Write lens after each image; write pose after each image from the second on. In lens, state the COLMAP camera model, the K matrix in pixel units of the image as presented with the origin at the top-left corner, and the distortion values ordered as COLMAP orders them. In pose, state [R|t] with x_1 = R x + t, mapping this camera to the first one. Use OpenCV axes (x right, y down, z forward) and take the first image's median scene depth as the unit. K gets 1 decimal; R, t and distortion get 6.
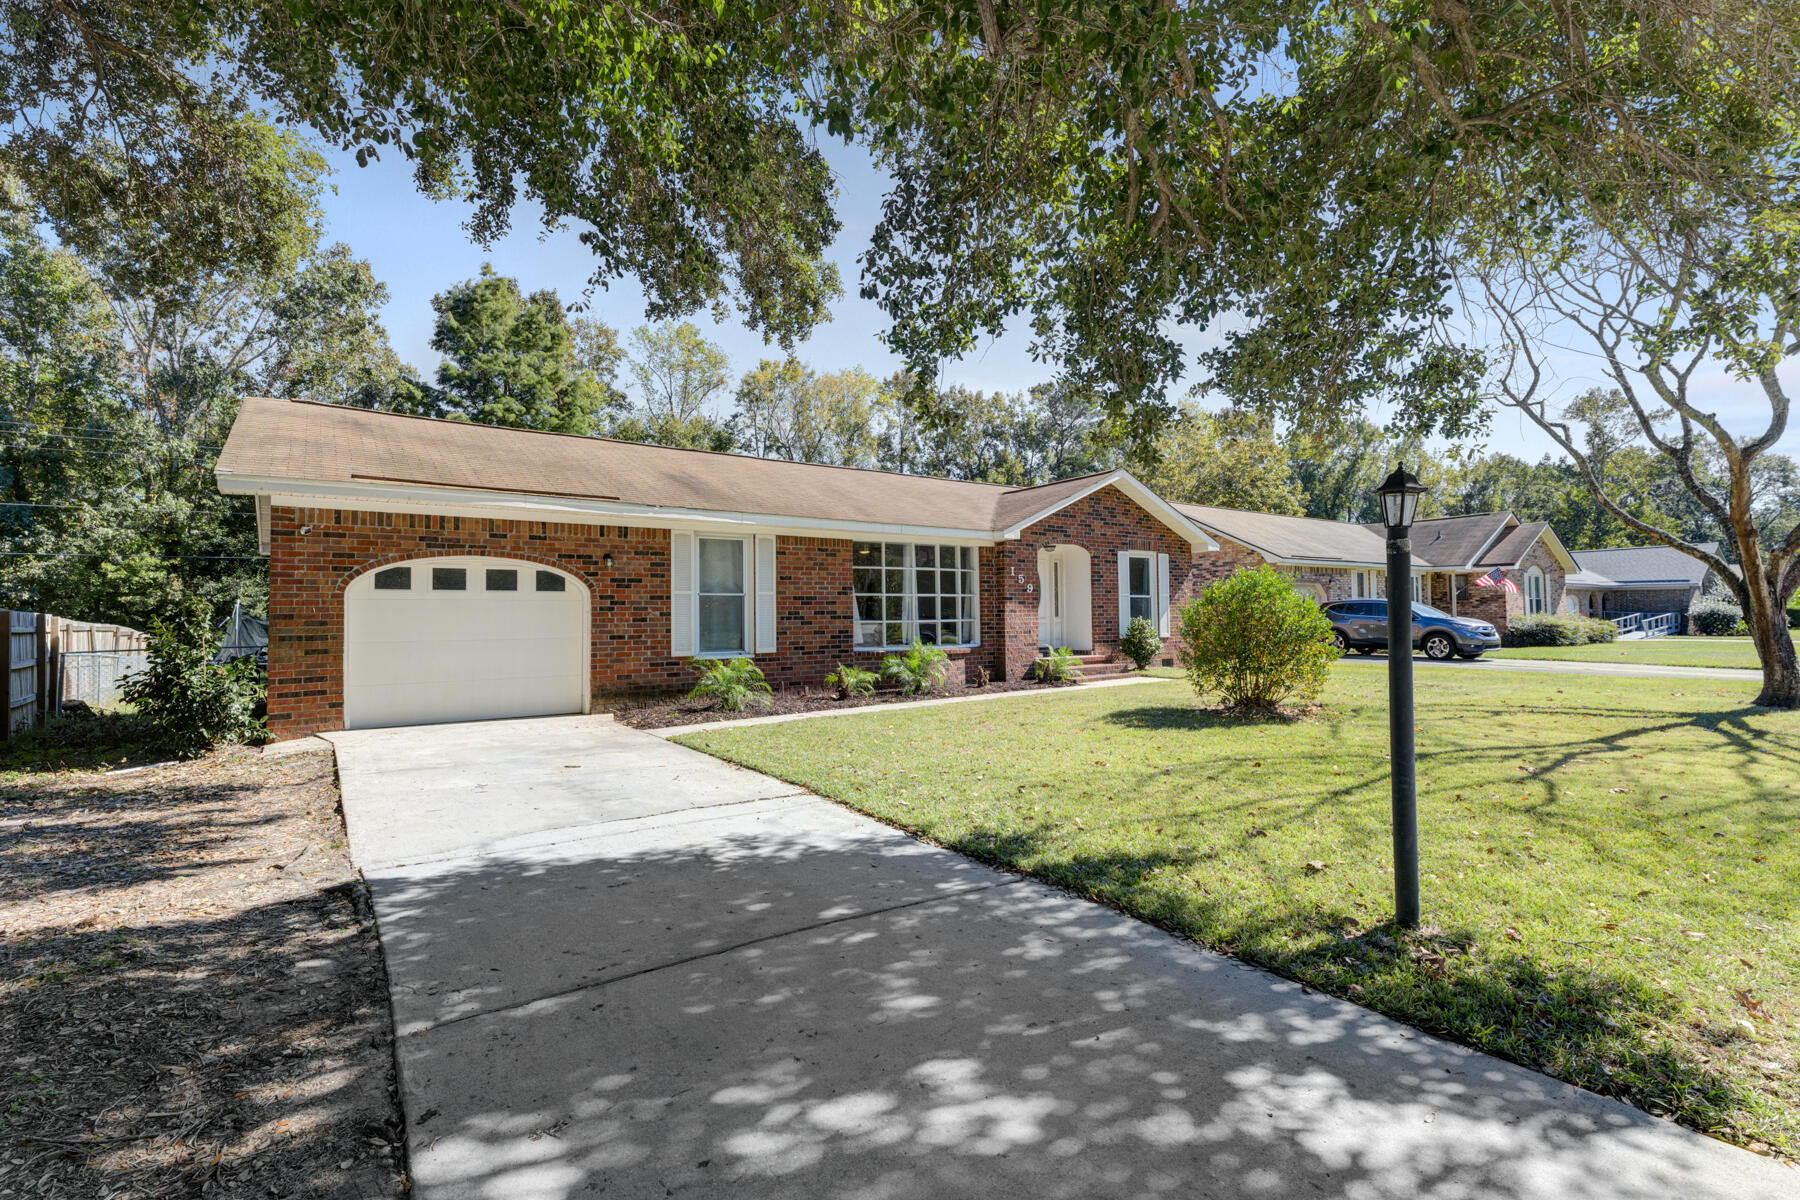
lens RADIAL K [[787.2, 0, 908.9], [0, 787.2, 609.2], [0, 0, 1]] dist [0.023562, -0.003976]
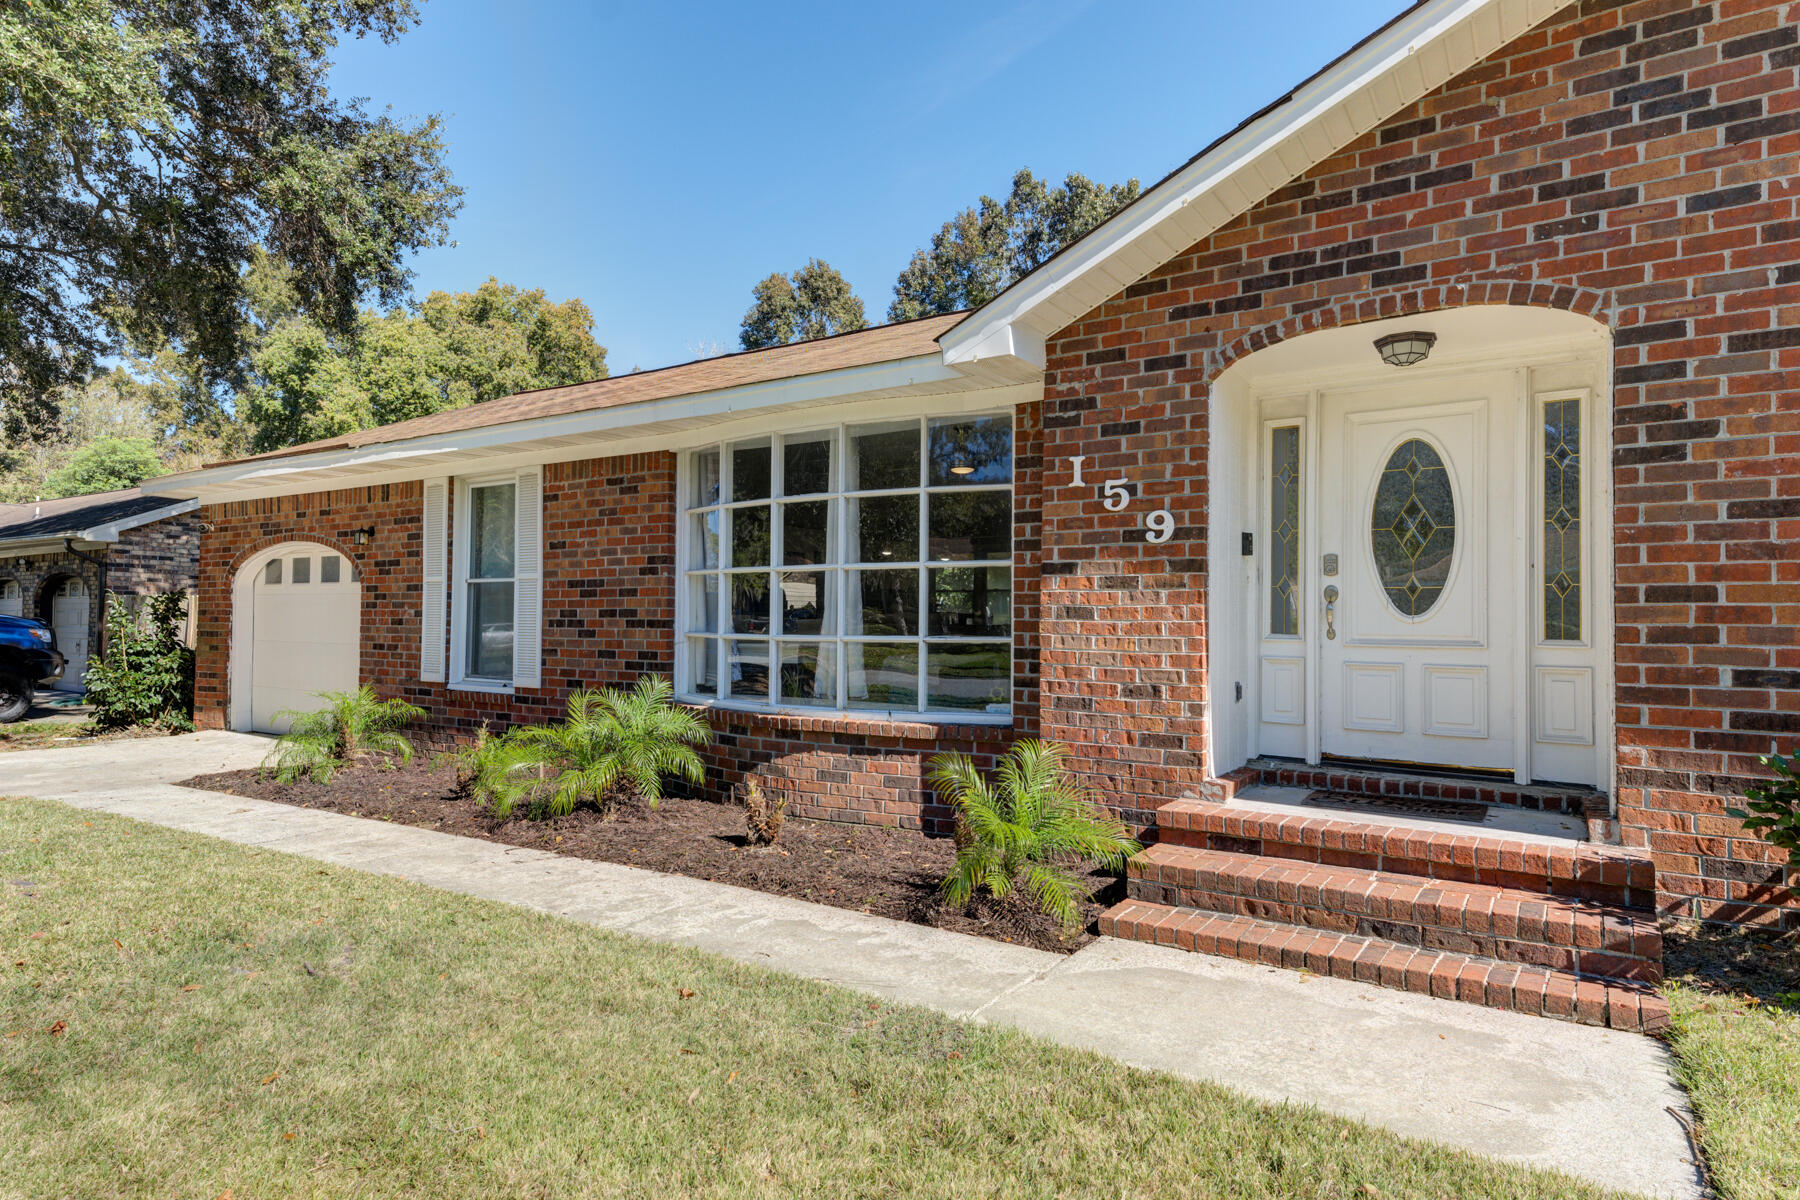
lens RADIAL K [[1014.1, 0, 908.1], [0, 1014.1, 599.6], [0, 0, 1]] dist [0.049235, -0.013799]
pose [[0.339098, -0.009164, -0.940706, 0.554559], [-0.004260, 0.999927, -0.011277, 0.002769], [0.940741, 0.007832, 0.339035, 1.002325]]
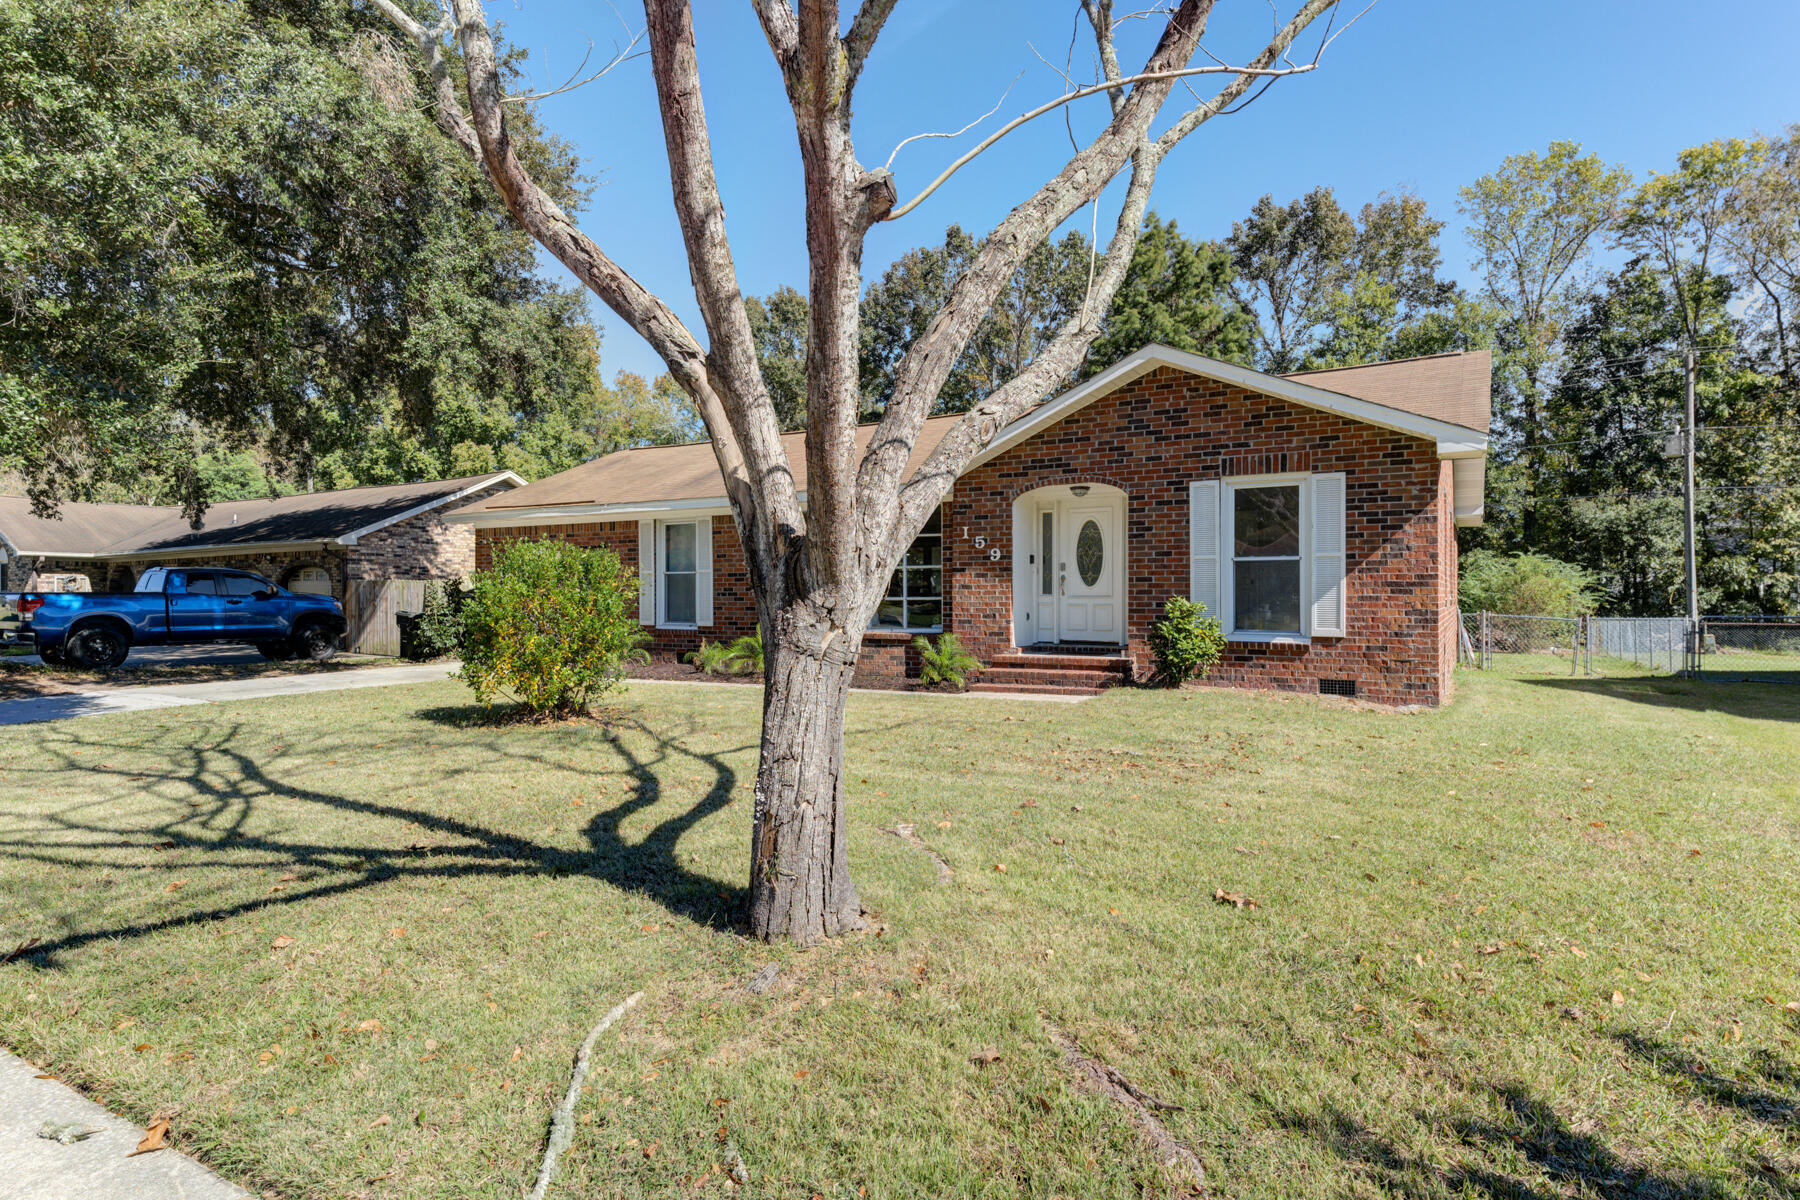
lens RADIAL K [[976.9, 0, 932.3], [0, 976.9, 594.7], [0, 0, 1]] dist [0.048748, -0.010770]
pose [[0.410830, 0.011181, -0.911643, 1.162191], [0.008896, 0.999828, 0.016271, -0.006473], [0.911669, -0.014795, 0.410660, 0.729444]]
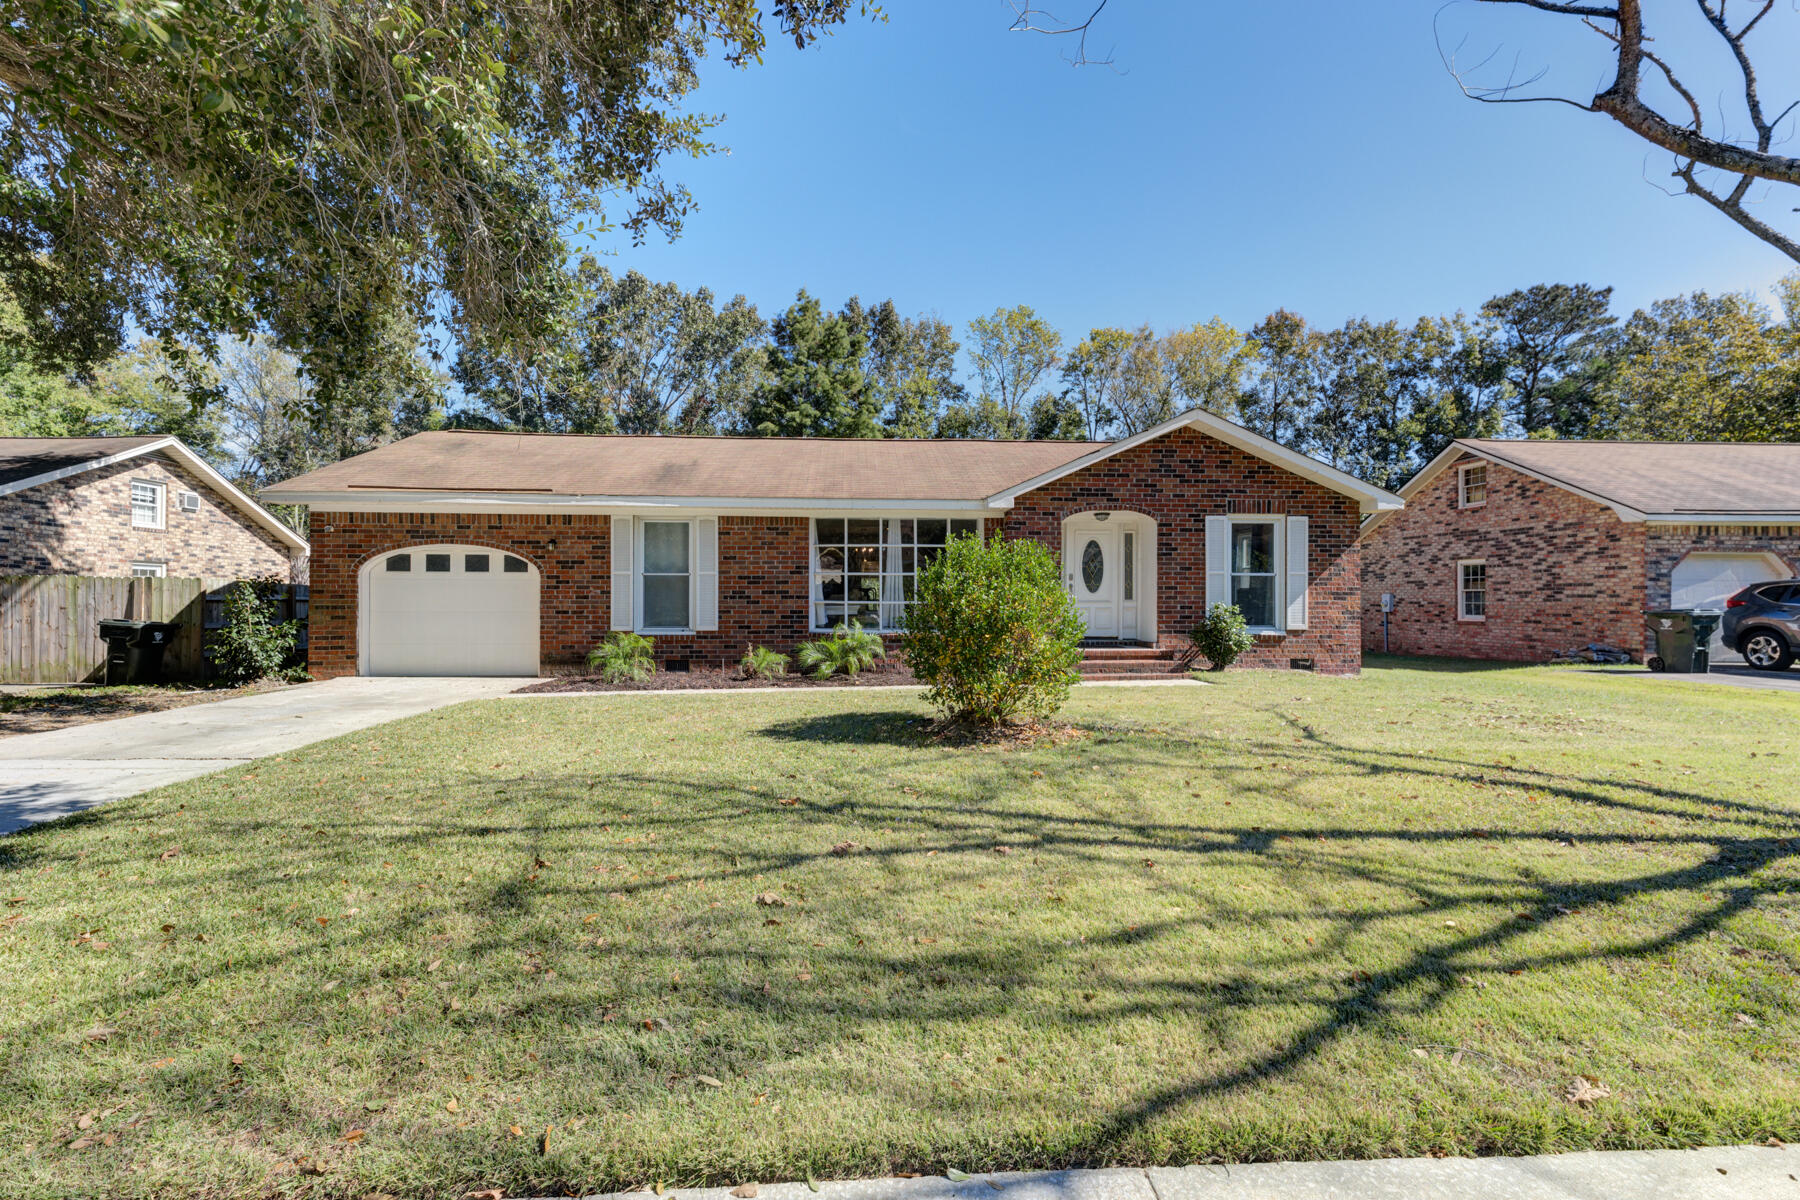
lens RADIAL K [[787.2, 0, 916.4], [0, 787.2, 598.5], [0, 0, 1]] dist [0.023562, -0.003976]
pose [[0.852133, 0.012347, -0.523179, 0.591192], [-0.005651, 0.999880, 0.014394, -0.003108], [0.523295, -0.009309, 0.852101, 0.260093]]
